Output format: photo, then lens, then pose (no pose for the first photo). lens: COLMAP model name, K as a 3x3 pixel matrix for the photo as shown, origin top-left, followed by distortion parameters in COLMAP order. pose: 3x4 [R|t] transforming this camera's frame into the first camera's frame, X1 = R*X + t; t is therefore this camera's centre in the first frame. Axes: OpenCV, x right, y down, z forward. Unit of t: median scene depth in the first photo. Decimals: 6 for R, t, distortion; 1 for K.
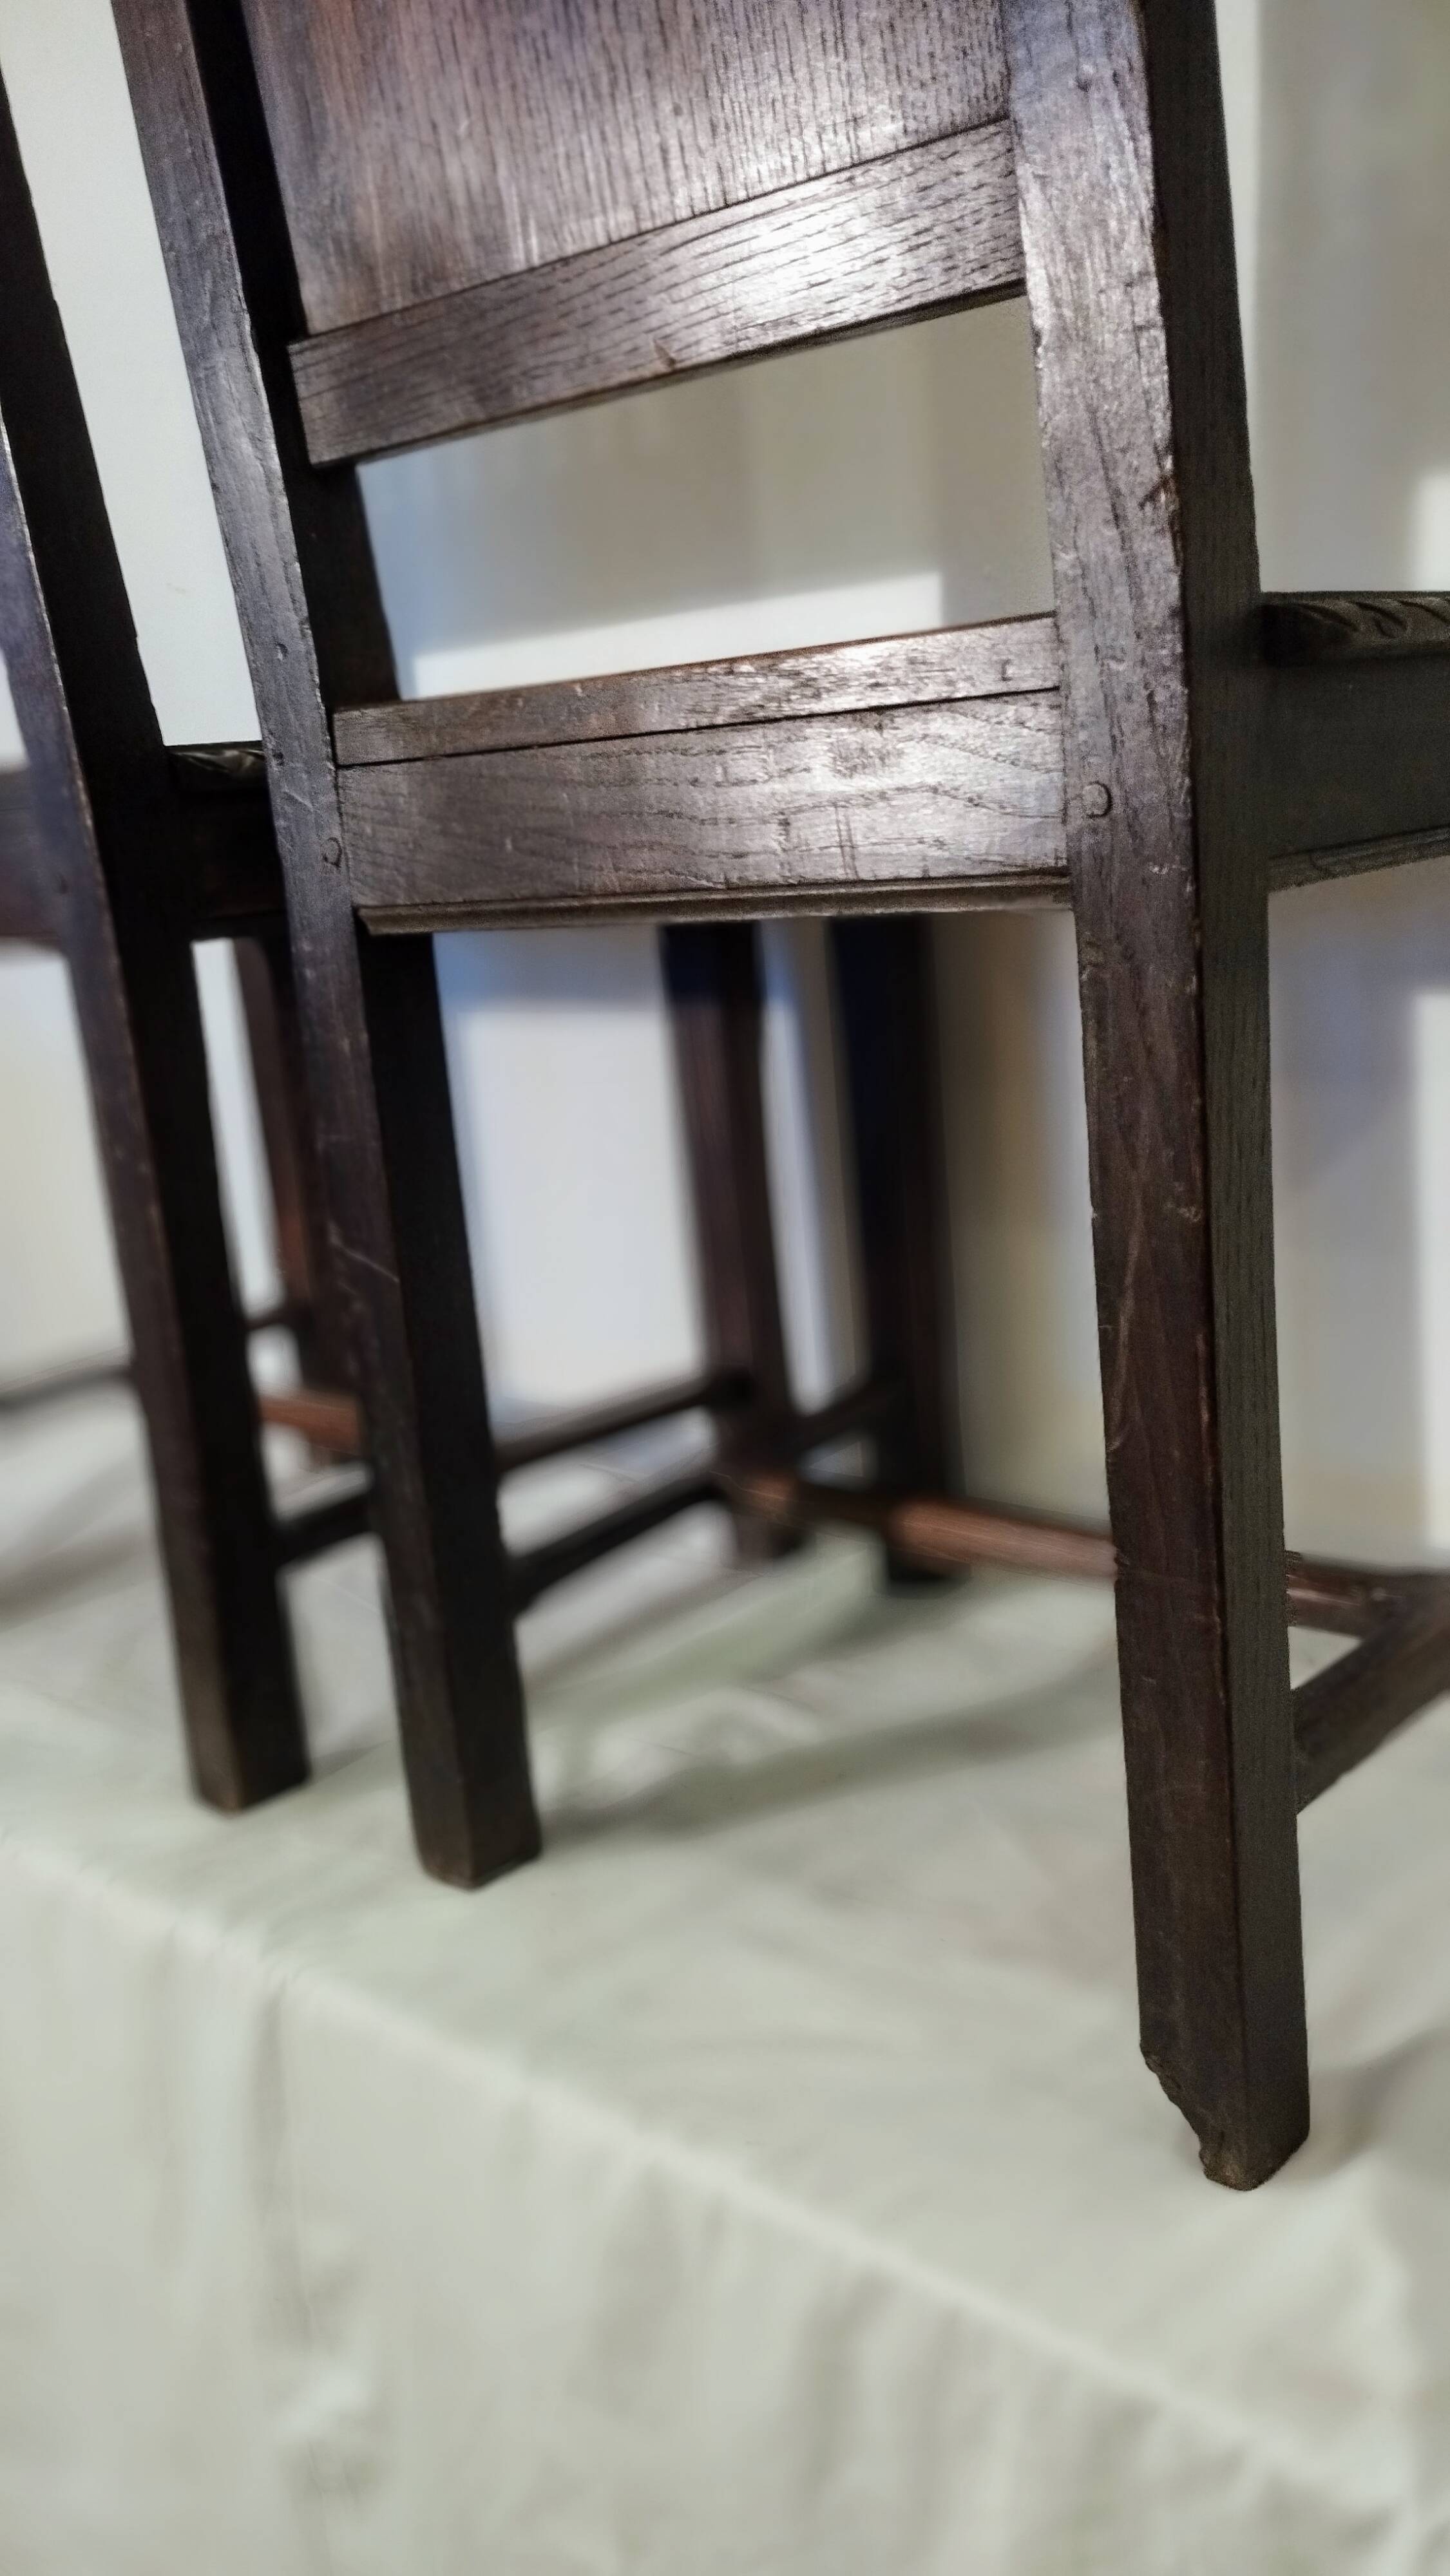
lens RADIAL K [[2187.7, 0, 725.0], [0, 2187.7, 1288.0], [0, 0, 1]] dist [0.039851, -0.002363]
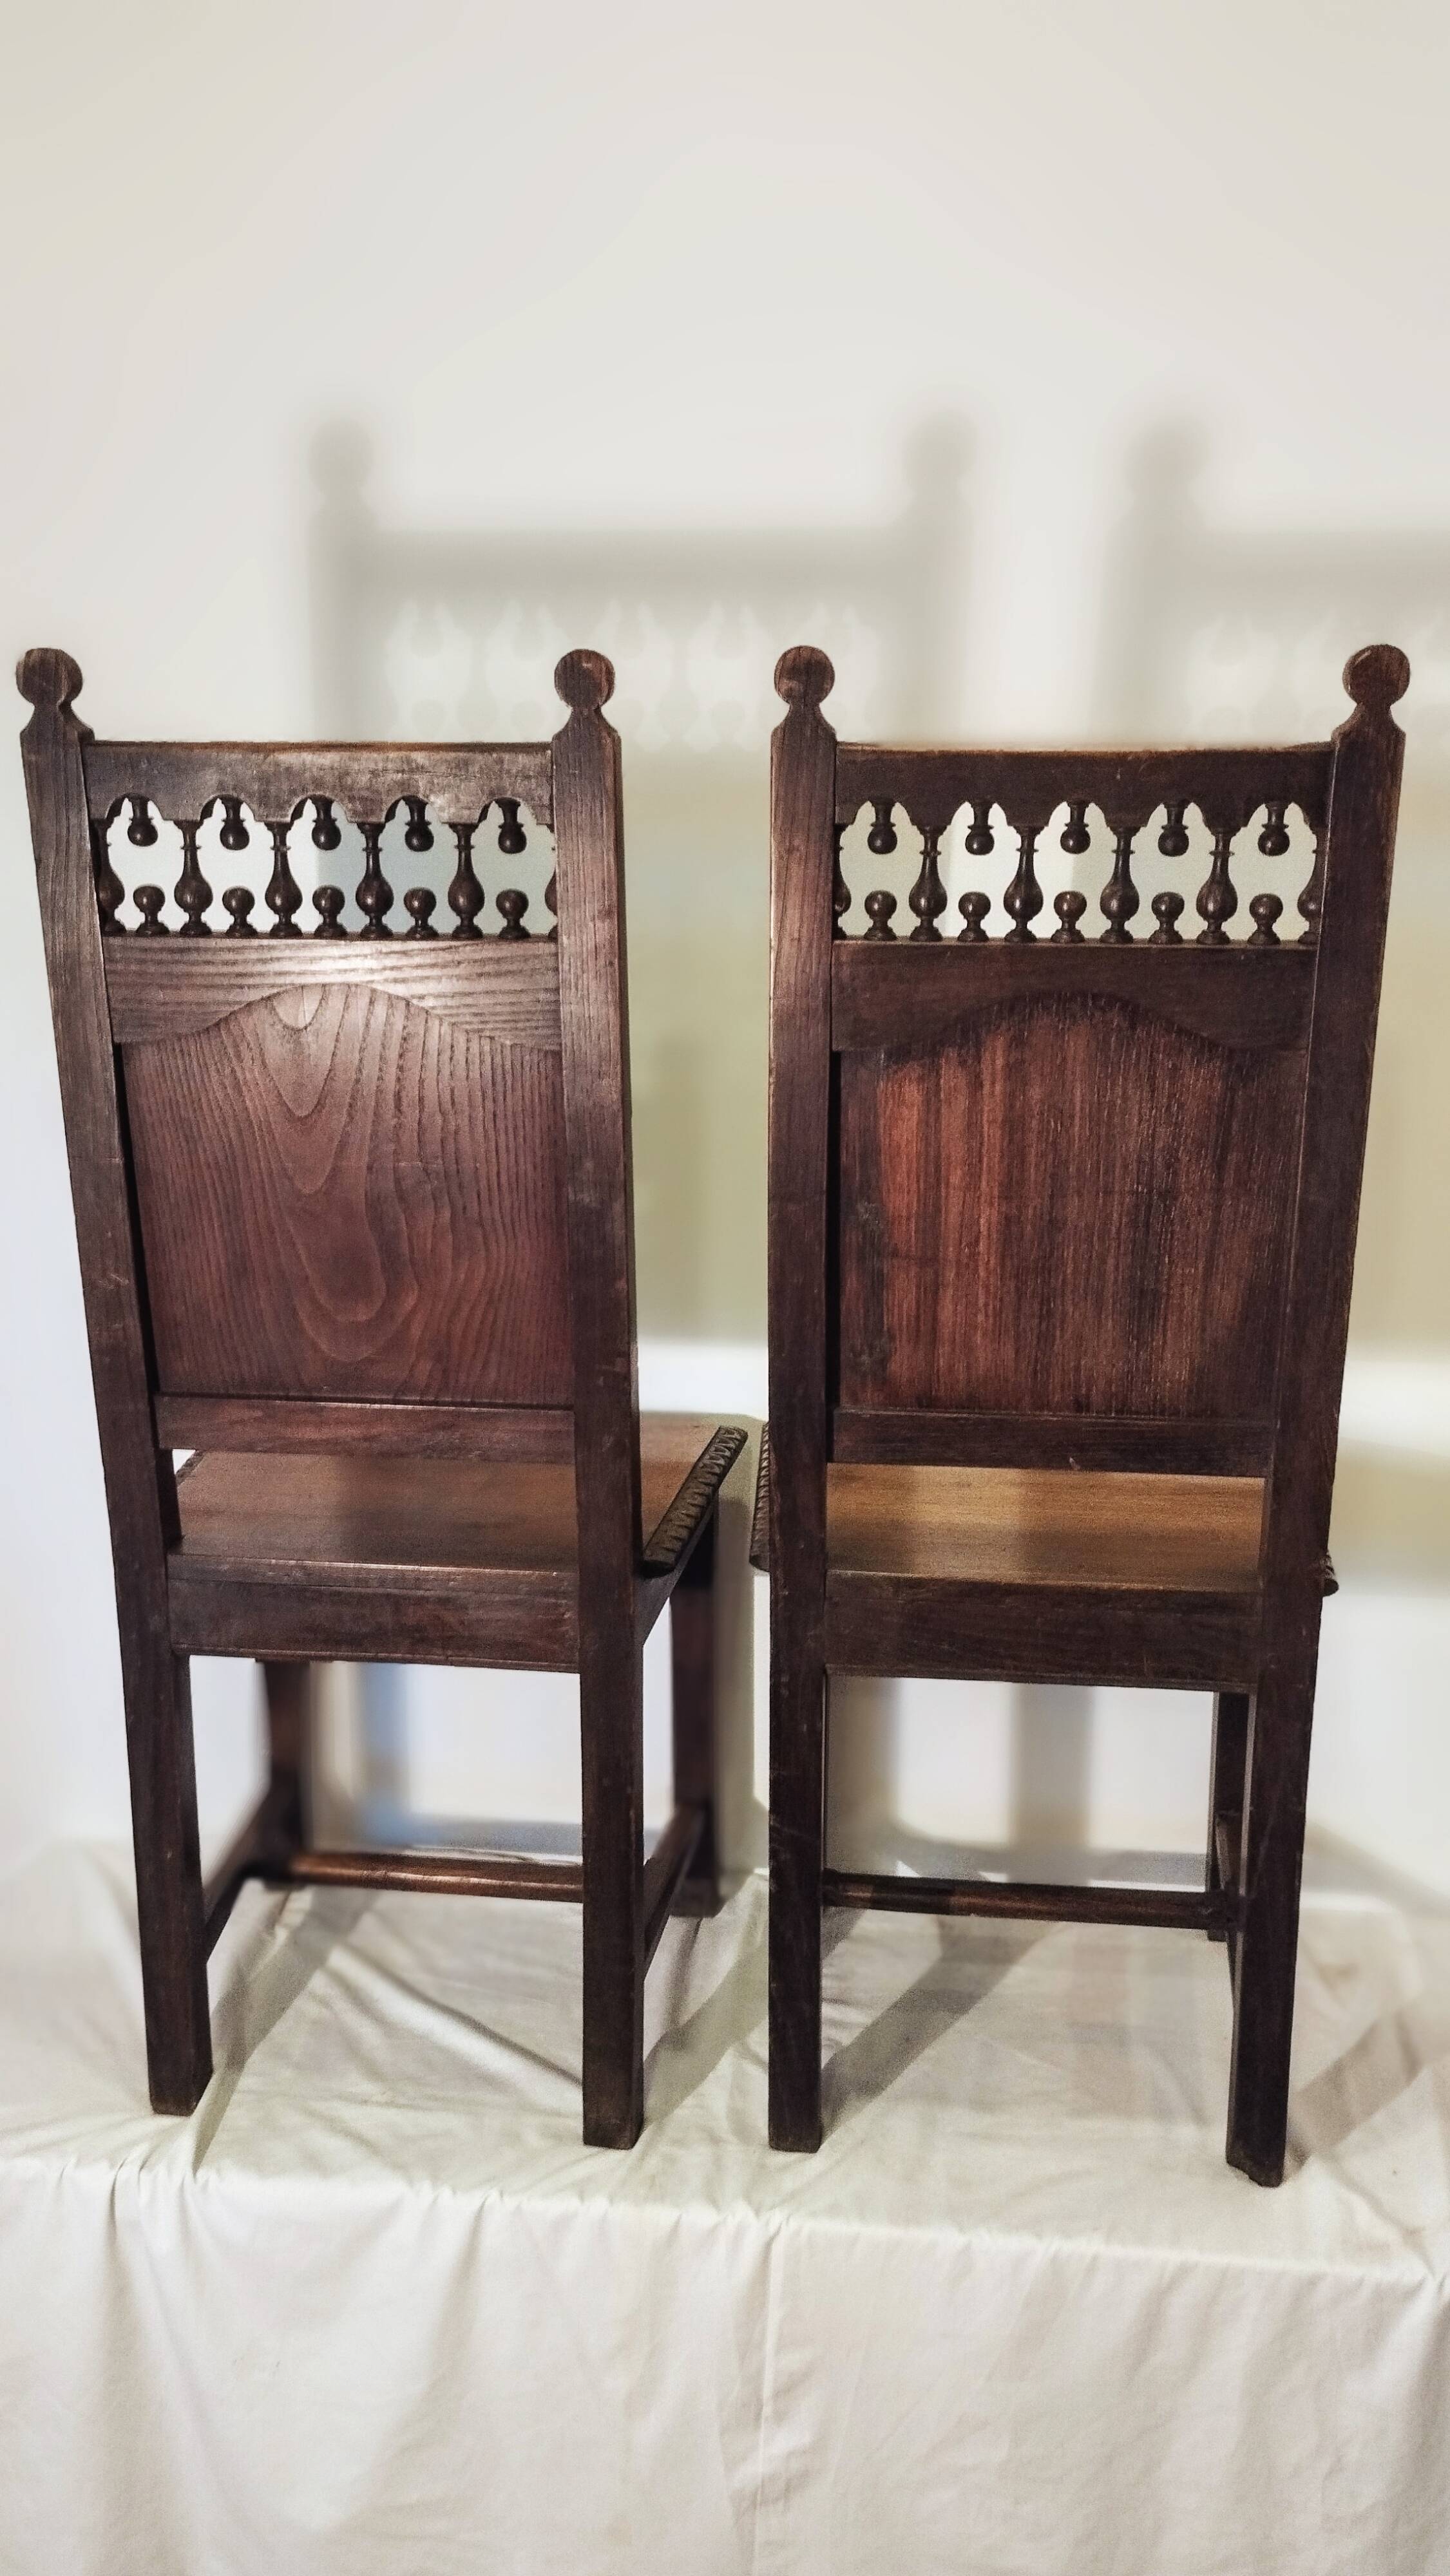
lens RADIAL K [[2187.7, 0, 725.0], [0, 2187.7, 1288.0], [0, 0, 1]] dist [0.039851, -0.002363]
pose [[0.823708, -0.042230, 0.565440, -1.475478], [0.055637, 0.998430, -0.006482, -0.552516], [-0.564279, 0.036798, 0.824764, -0.647396]]
